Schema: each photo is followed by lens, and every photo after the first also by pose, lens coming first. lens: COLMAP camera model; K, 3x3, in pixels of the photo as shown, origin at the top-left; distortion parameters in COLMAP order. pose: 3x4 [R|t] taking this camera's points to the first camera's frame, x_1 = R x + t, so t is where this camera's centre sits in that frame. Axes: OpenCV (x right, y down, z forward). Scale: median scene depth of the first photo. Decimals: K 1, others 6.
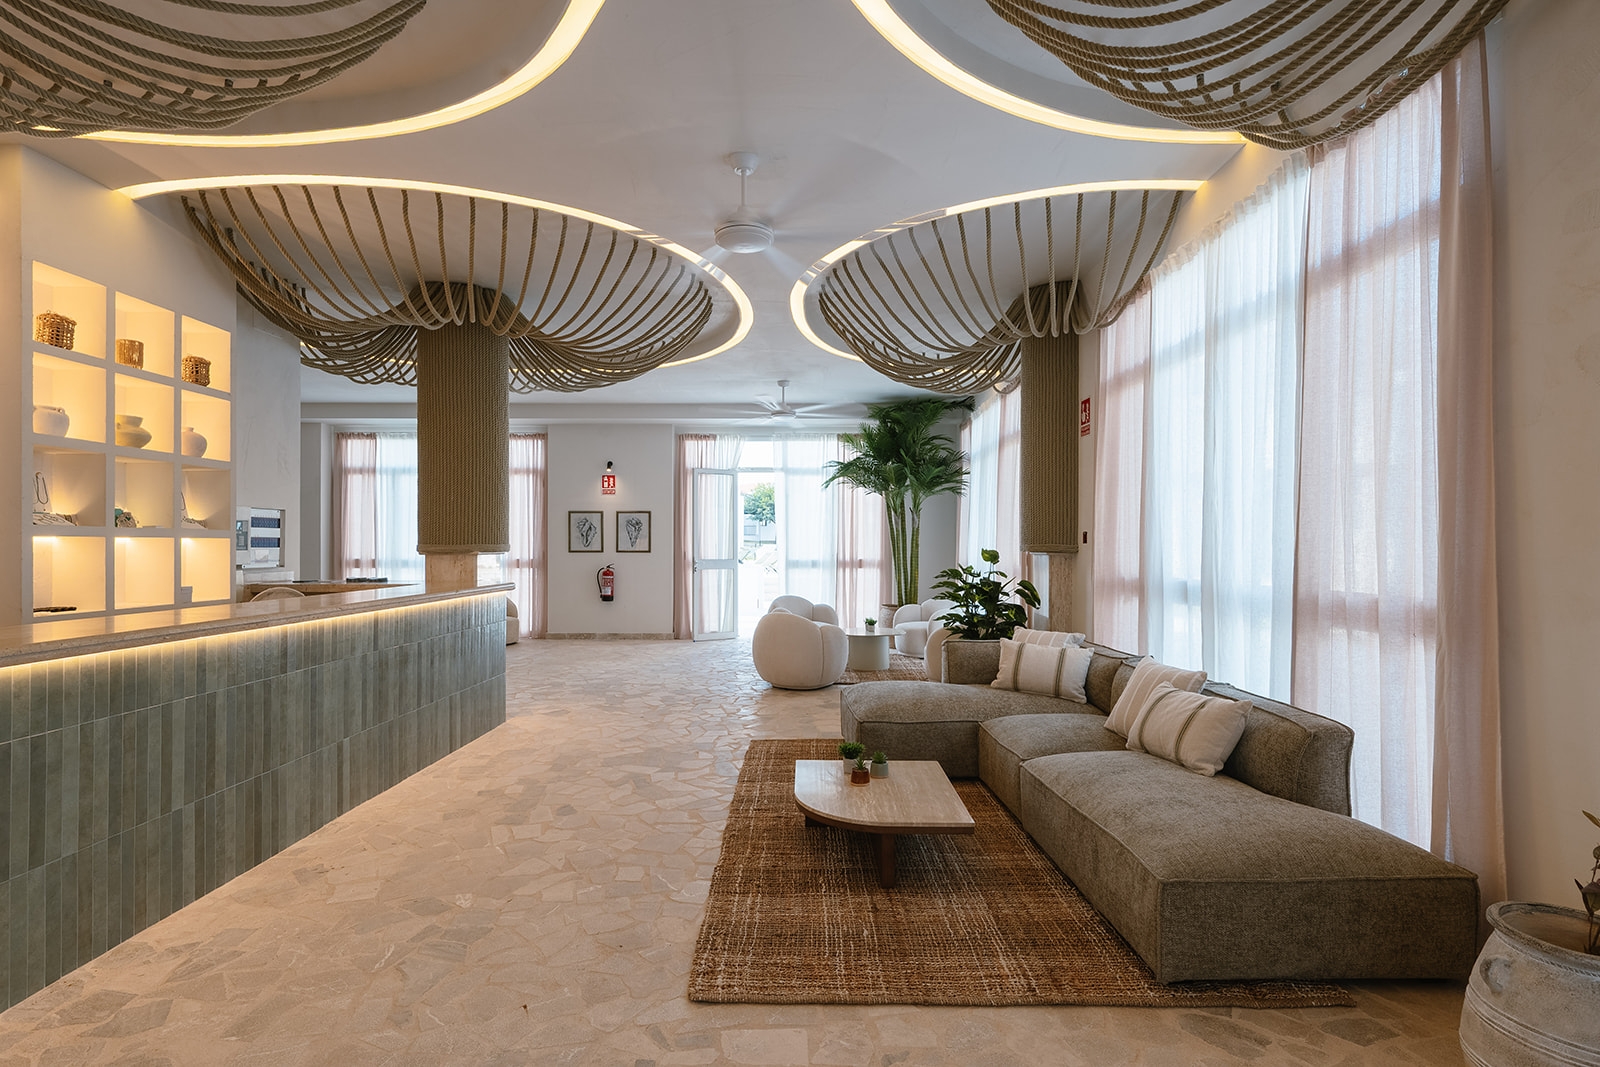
lens RADIAL K [[777.8, 0, 800.0], [0, 777.8, 533.5], [0, 0, 1]] dist [-0.000064, 0.000012]
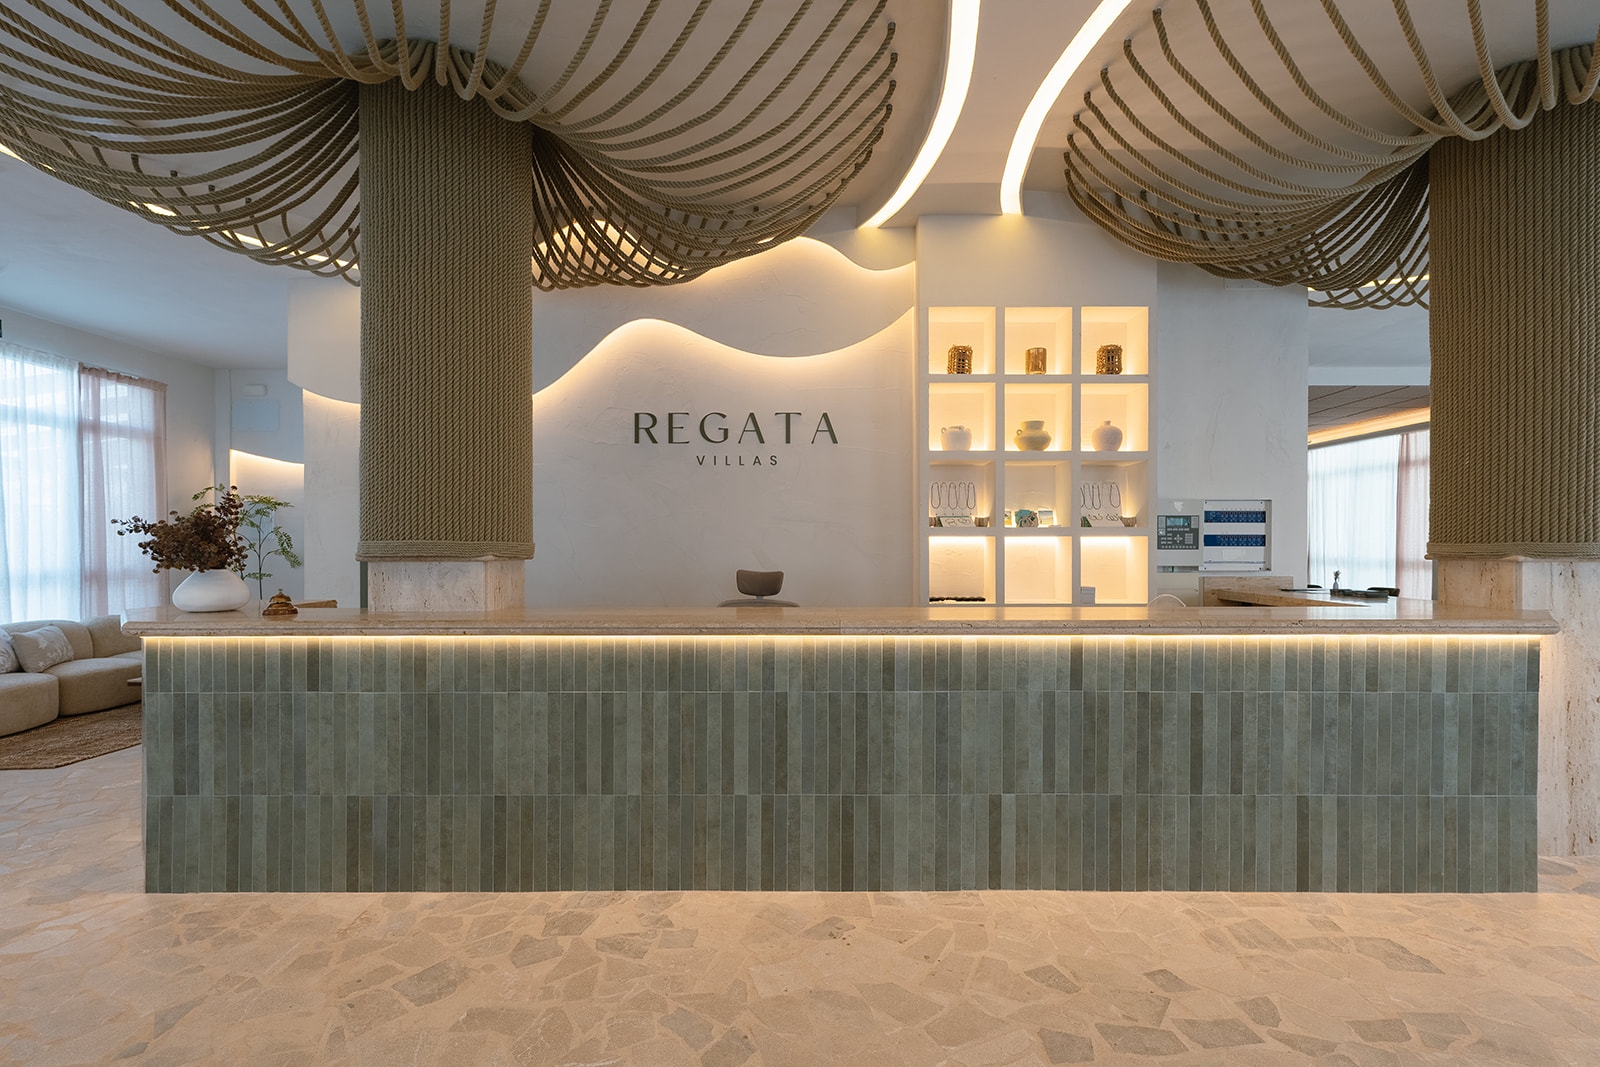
lens RADIAL K [[724.4, 0, 802.2], [0, 724.4, 544.2], [0, 0, 1]] dist [0.001718, 0.000188]
pose [[0.009344, 0.000826, -0.999956, 0.146500], [0.016492, 0.999864, 0.000980, 0.011496], [0.999820, -0.016500, 0.009329, 0.857221]]
